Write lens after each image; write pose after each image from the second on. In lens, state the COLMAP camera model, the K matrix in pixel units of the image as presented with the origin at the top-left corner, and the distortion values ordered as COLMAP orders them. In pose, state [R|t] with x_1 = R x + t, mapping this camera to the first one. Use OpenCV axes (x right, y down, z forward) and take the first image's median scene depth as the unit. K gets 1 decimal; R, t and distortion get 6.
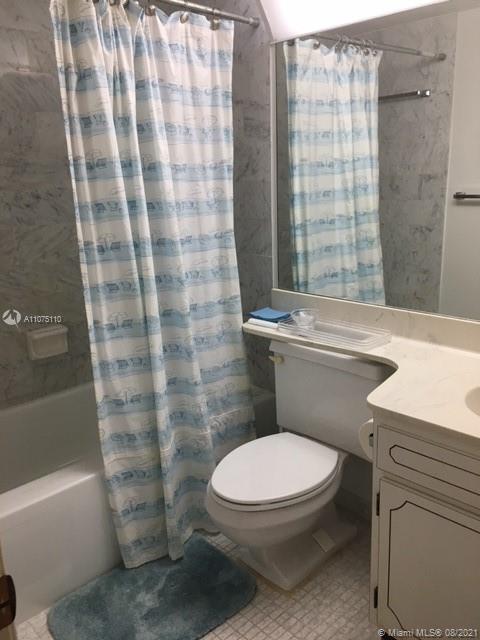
lens RADIAL K [[548.1, 0, 241.6], [0, 548.1, 320.6], [0, 0, 1]] dist [0.066114, -0.082985]
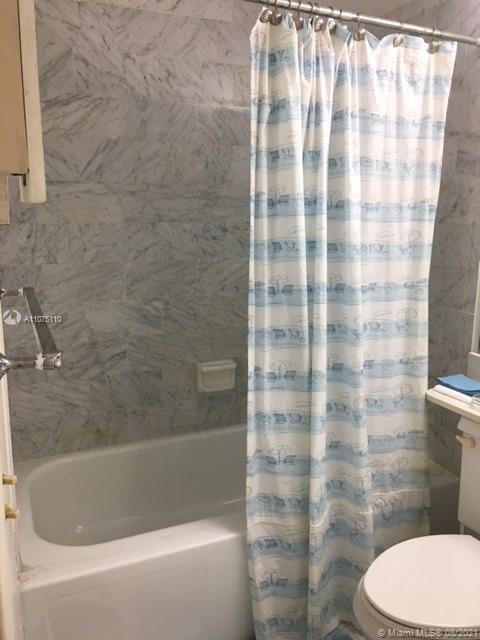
lens RADIAL K [[548.1, 0, 242.0], [0, 548.1, 319.1], [0, 0, 1]] dist [0.066114, -0.082985]
pose [[0.936254, 0.109157, -0.333935, 0.007817], [-0.127980, 0.991165, -0.034824, -0.039958], [0.327184, 0.075341, 0.941953, 0.109615]]
